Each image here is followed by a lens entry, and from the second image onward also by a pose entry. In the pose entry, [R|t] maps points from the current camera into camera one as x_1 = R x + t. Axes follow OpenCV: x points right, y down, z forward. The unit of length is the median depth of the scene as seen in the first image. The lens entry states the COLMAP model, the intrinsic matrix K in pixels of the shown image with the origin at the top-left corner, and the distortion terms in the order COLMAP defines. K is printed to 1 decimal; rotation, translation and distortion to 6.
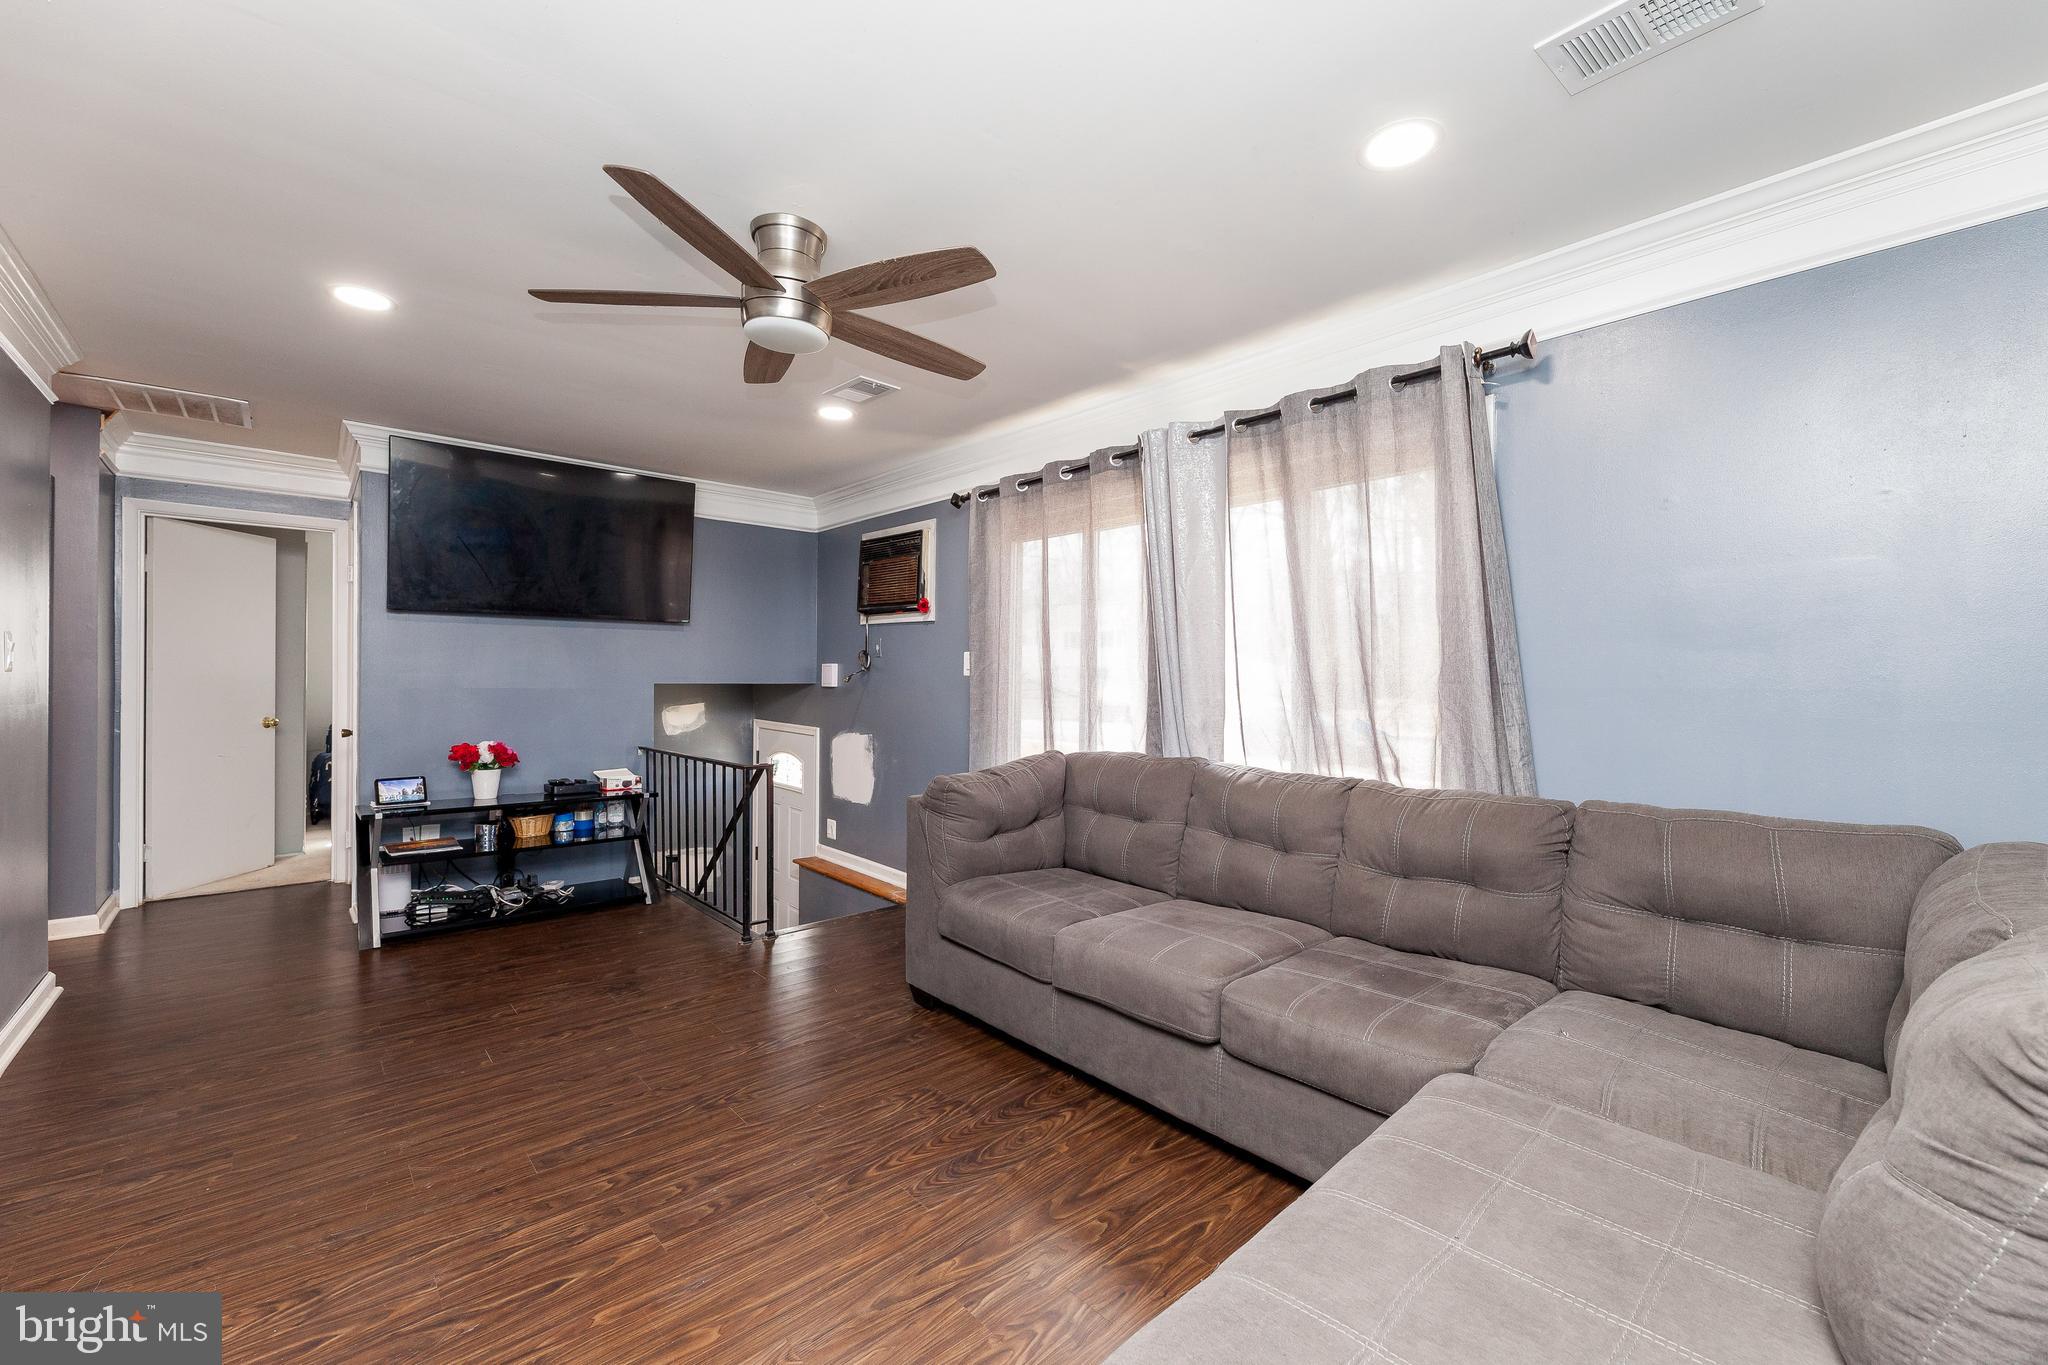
lens RADIAL K [[824.0, 0, 1023.8], [0, 824.0, 681.9], [0, 0, 1]] dist [0.001955, 0.000051]
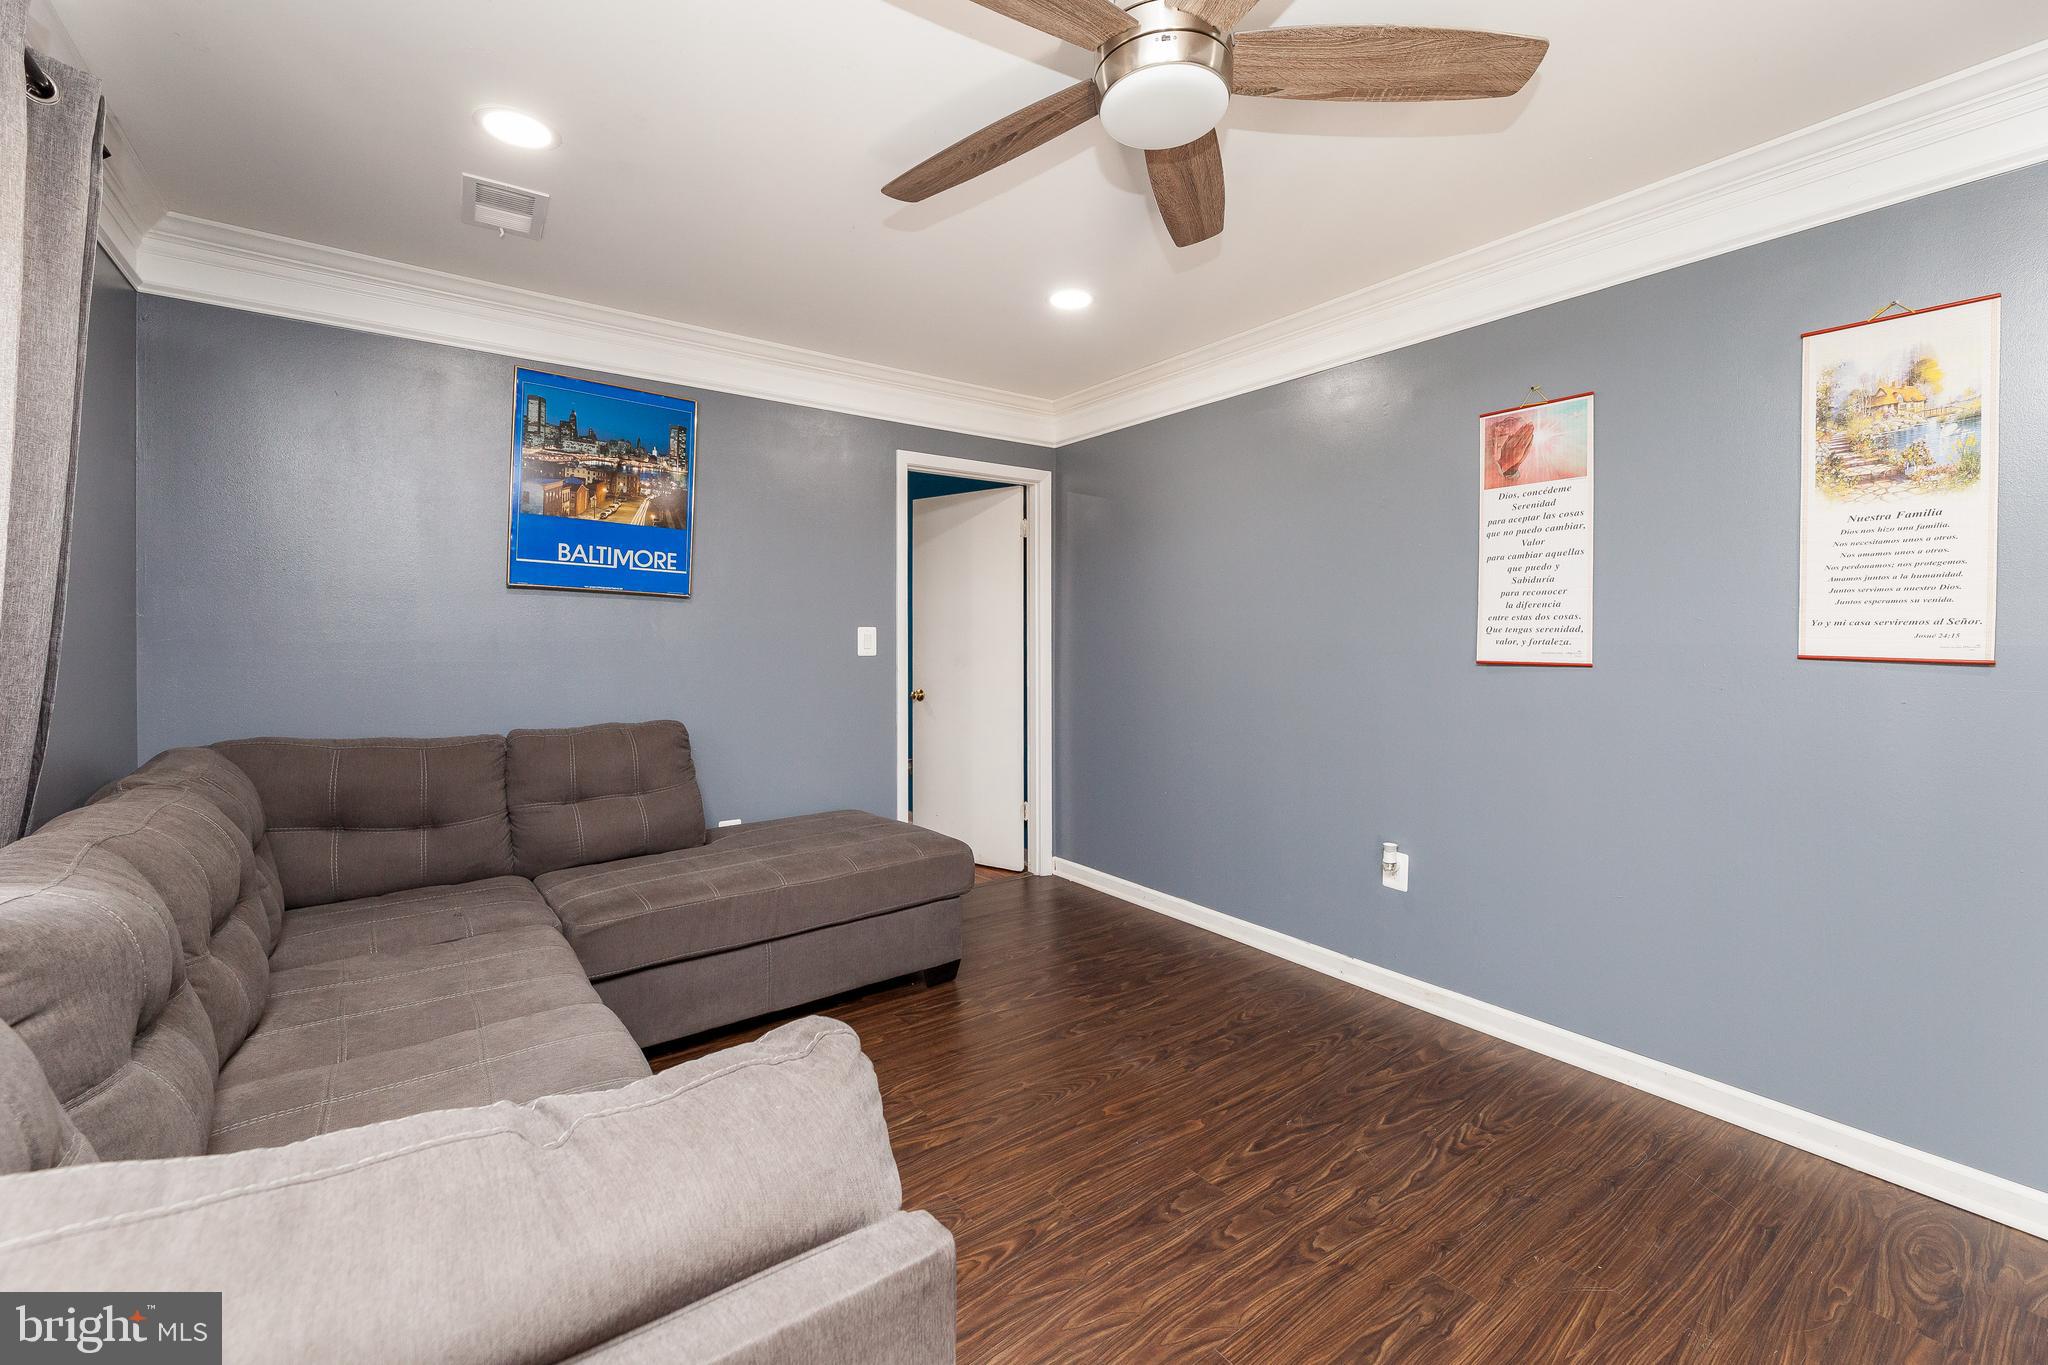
lens RADIAL K [[824.0, 0, 1010.5], [0, 824.0, 640.0], [0, 0, 1]] dist [0.001955, 0.000051]
pose [[-0.994239, -0.011389, 0.106579, -0.298731], [-0.011198, 0.999934, 0.002384, -0.006310], [-0.106599, 0.001177, -0.994301, 2.036364]]
